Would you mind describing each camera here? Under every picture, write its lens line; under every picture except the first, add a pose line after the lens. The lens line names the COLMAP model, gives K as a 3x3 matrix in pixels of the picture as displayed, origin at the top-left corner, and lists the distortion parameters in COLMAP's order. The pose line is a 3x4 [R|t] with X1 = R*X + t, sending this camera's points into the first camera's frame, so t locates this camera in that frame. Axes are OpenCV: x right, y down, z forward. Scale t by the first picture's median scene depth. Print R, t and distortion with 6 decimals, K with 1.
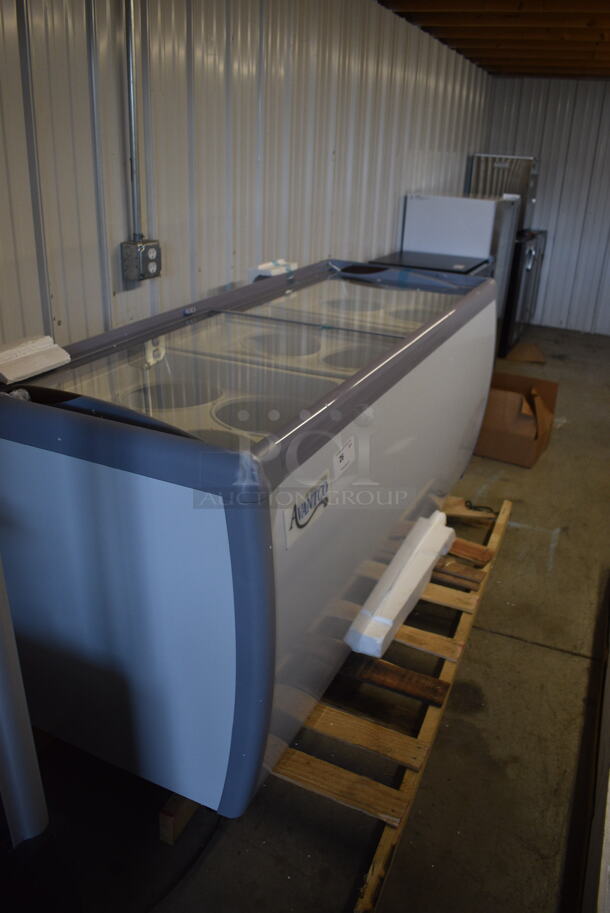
lens RADIAL K [[700.8, 0, 305.0], [0, 700.8, 456.5], [0, 0, 1]] dist [-0.092396, -0.001066]
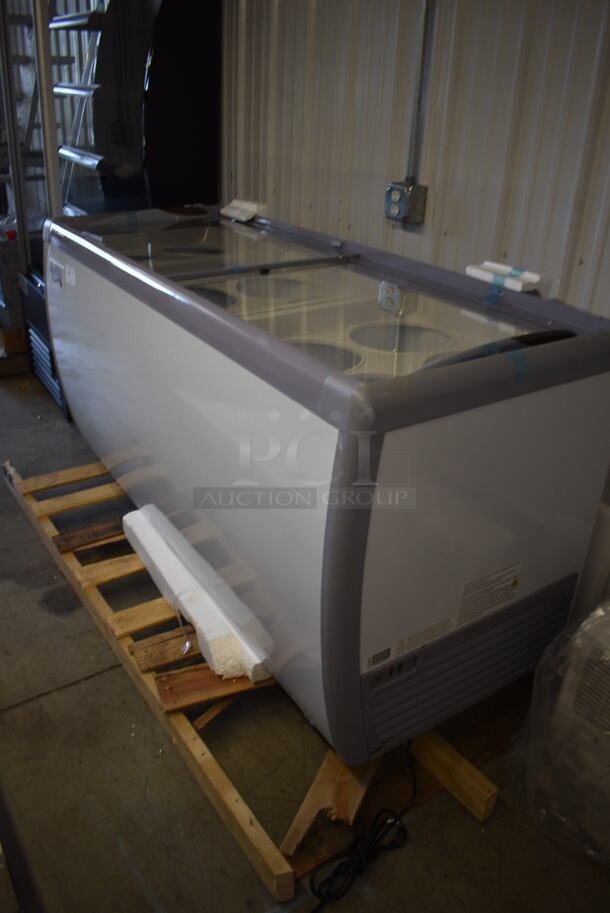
lens RADIAL K [[700.8, 0, 305.0], [0, 700.8, 456.5], [0, 0, 1]] dist [-0.092396, -0.001066]
pose [[-0.522012, 0.347477, -0.778950, 0.755898], [-0.398393, 0.708182, 0.582891, -0.547609], [0.754179, 0.614604, -0.231247, 1.340976]]
